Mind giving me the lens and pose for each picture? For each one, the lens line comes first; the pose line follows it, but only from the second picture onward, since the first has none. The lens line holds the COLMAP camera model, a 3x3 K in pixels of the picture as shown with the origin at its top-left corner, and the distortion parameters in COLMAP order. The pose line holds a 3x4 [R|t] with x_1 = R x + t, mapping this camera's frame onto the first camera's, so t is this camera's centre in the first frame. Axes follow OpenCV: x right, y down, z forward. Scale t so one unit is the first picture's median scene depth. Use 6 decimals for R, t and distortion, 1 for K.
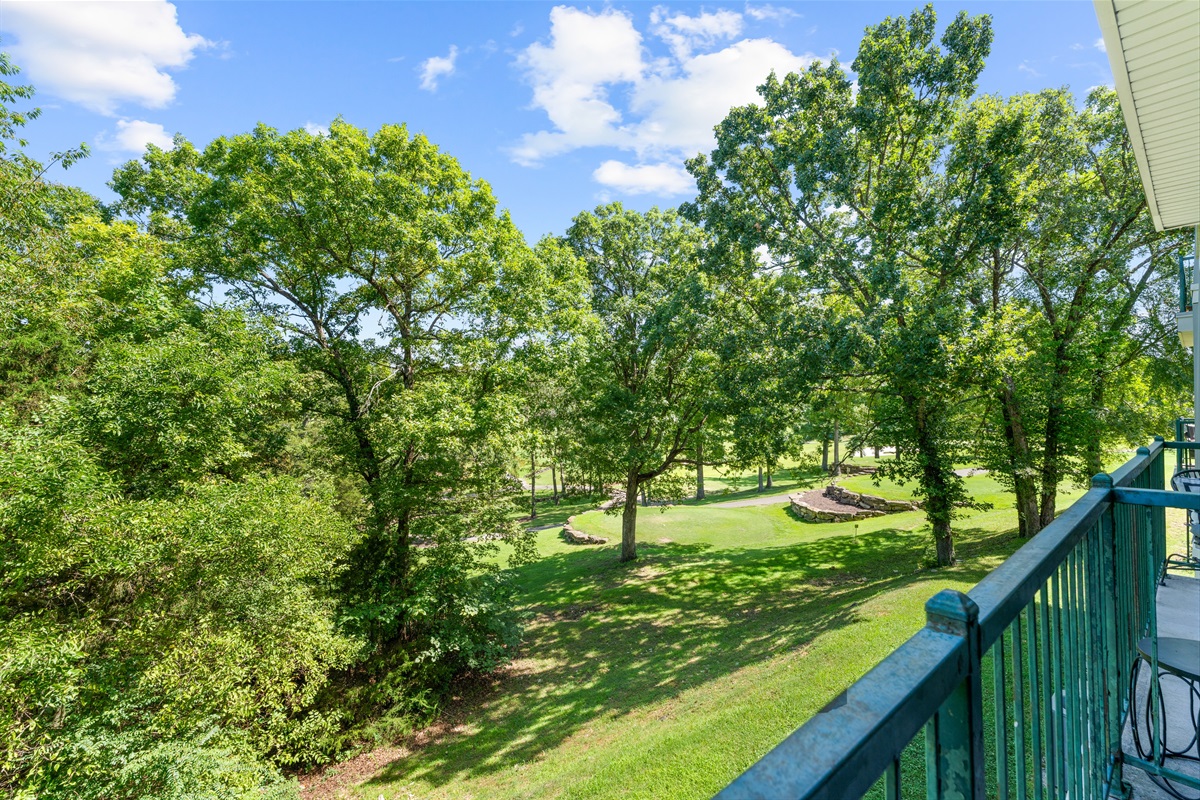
lens RADIAL K [[508.0, 0, 596.0], [0, 508.0, 399.8], [0, 0, 1]] dist [0.008221, -0.002624]
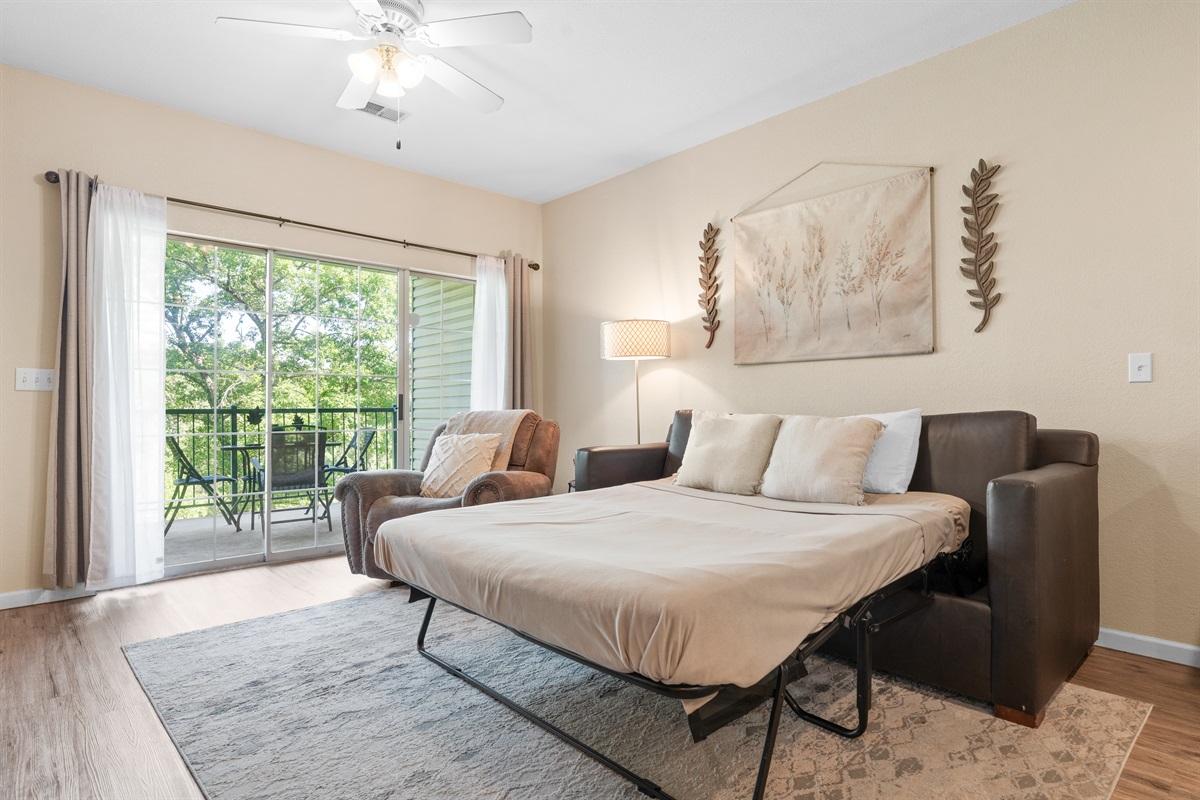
lens RADIAL K [[637.6, 0, 610.1], [0, 637.6, 404.6], [0, 0, 1]] dist [-0.021052, 0.003038]
pose [[0.994725, -0.011553, 0.101921, 0.206090], [0.011588, 0.999933, 0.000247, 0.013967], [-0.101917, 0.000935, 0.994792, -0.391162]]
